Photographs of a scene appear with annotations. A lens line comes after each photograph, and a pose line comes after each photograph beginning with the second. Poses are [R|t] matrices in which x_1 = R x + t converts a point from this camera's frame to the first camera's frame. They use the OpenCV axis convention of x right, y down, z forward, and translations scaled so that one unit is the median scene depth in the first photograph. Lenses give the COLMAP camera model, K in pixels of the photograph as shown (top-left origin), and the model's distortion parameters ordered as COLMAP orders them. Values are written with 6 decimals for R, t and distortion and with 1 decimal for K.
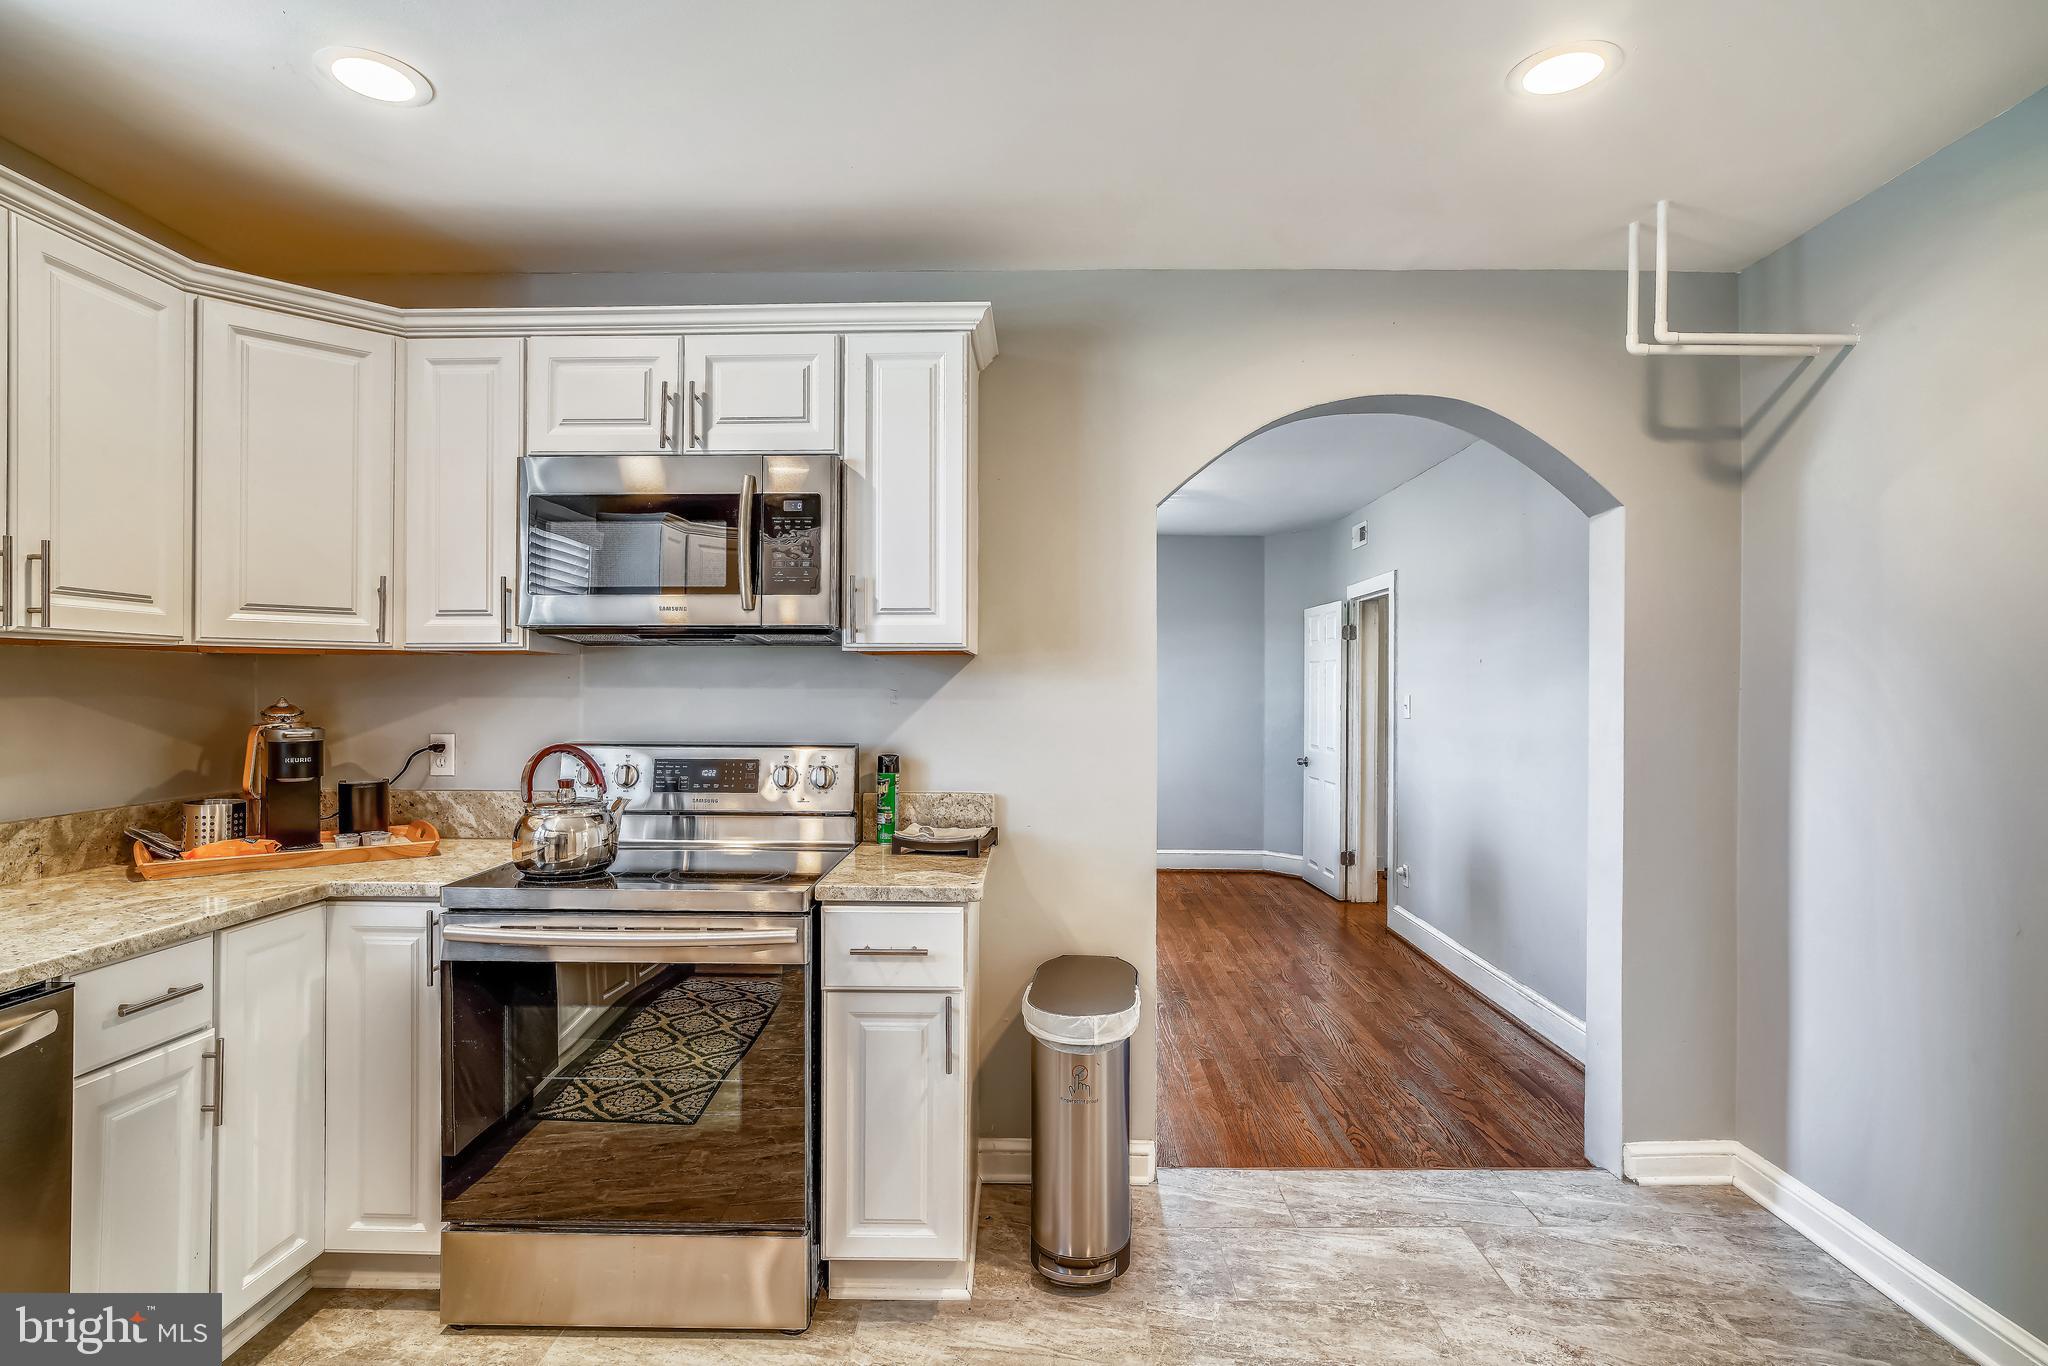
lens RADIAL K [[1050.5, 0, 1024.0], [0, 1050.5, 683.0], [0, 0, 1]] dist [-0.033946, 0.026380]
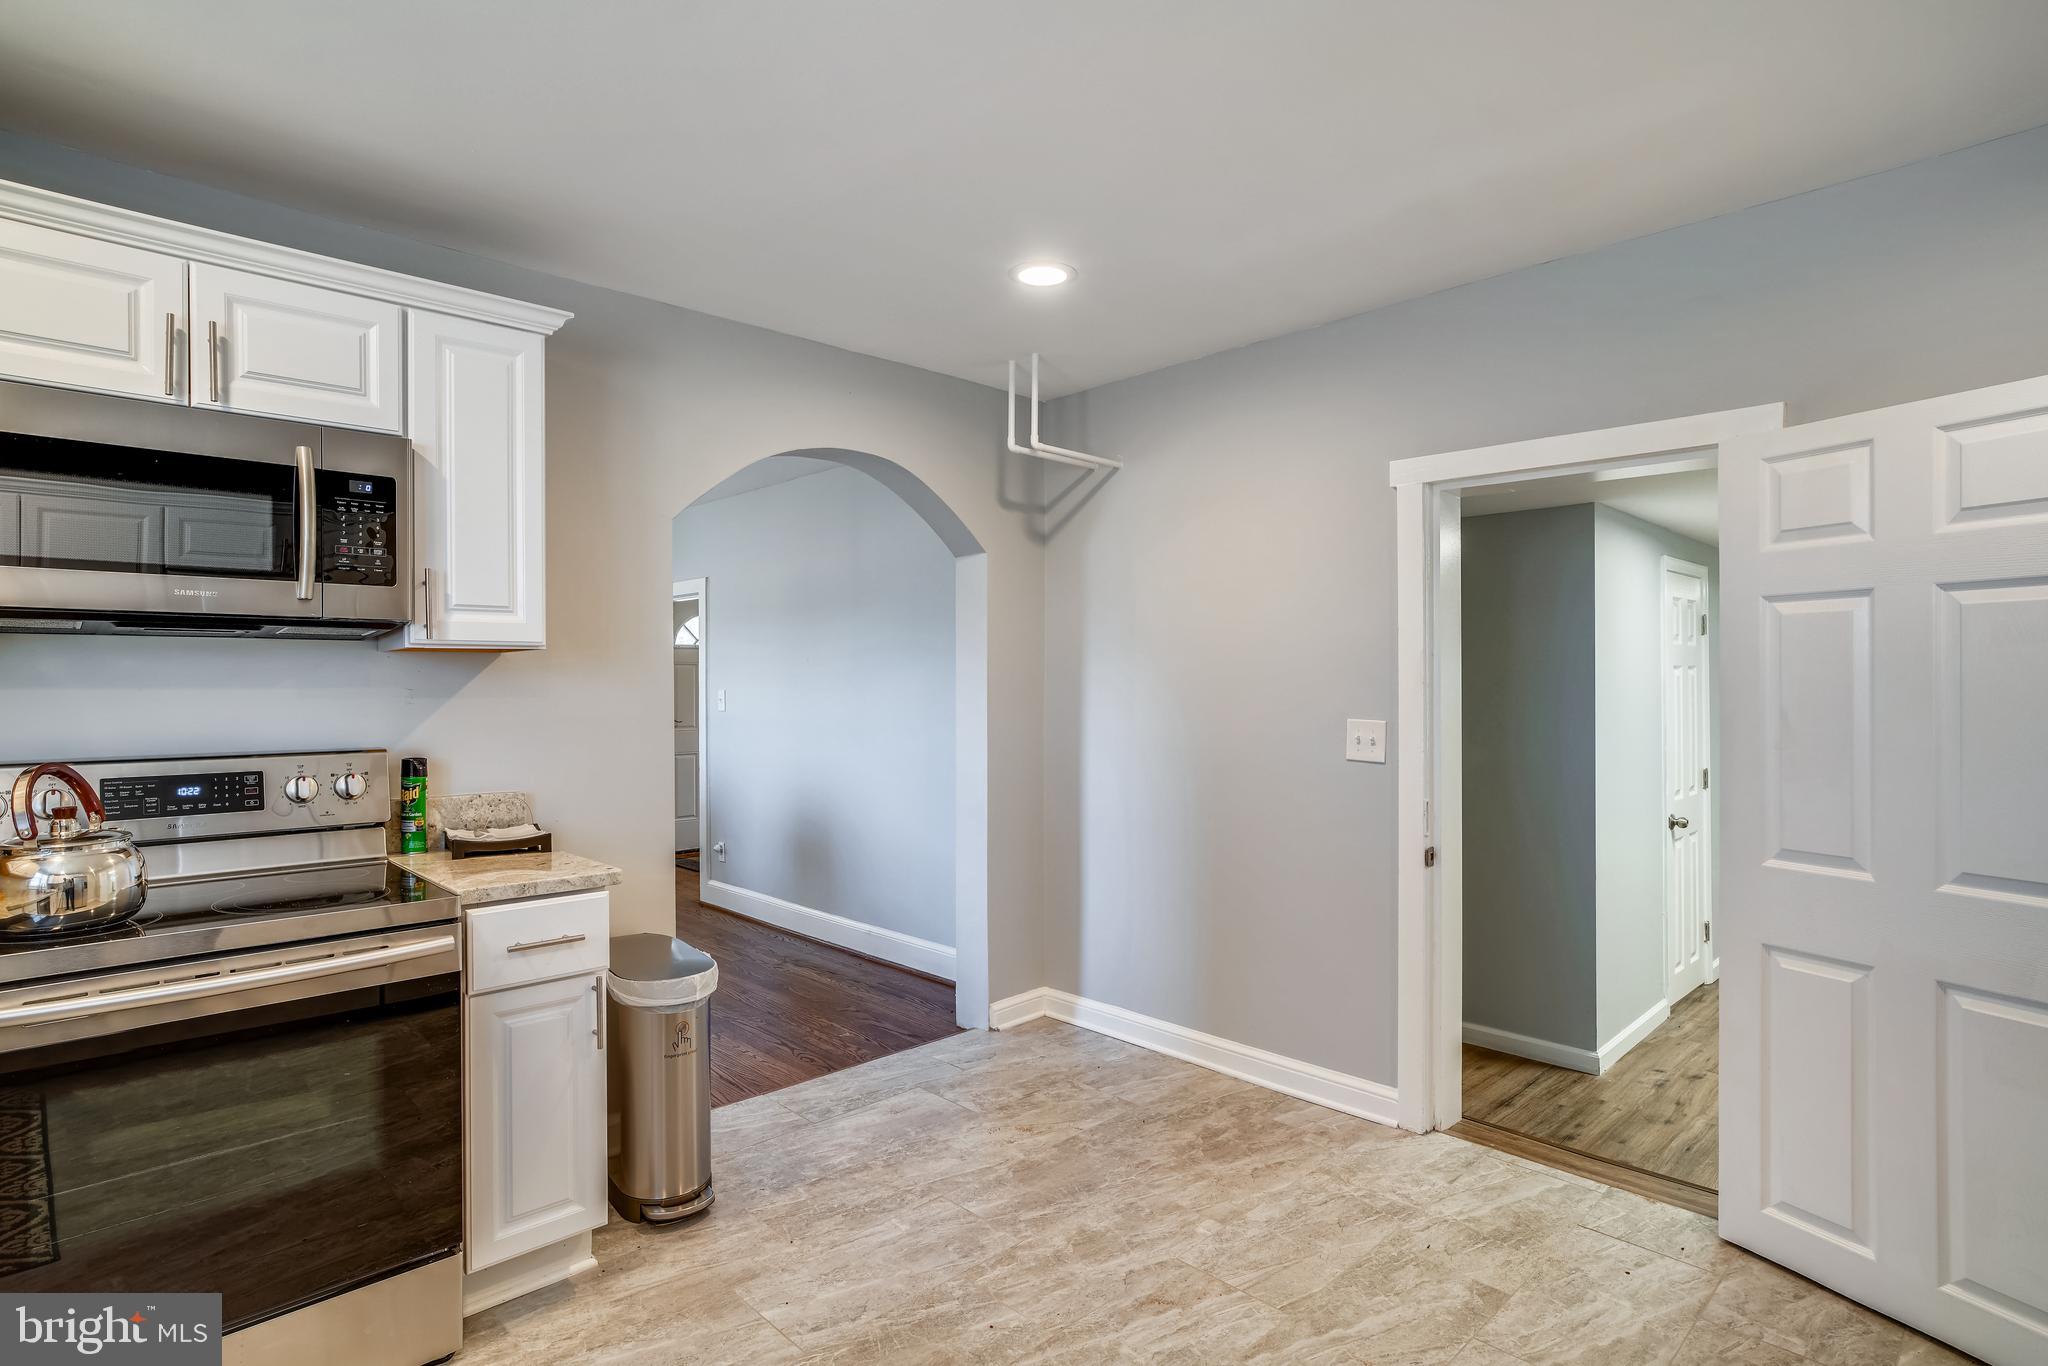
lens RADIAL K [[1050.5, 0, 1024.0], [0, 1050.5, 683.0], [0, 0, 1]] dist [-0.033946, 0.026380]
pose [[0.709137, -0.005654, 0.705048, -0.439771], [0.002538, 0.999982, 0.005466, -0.002465], [-0.705067, -0.002087, 0.709138, -0.046413]]
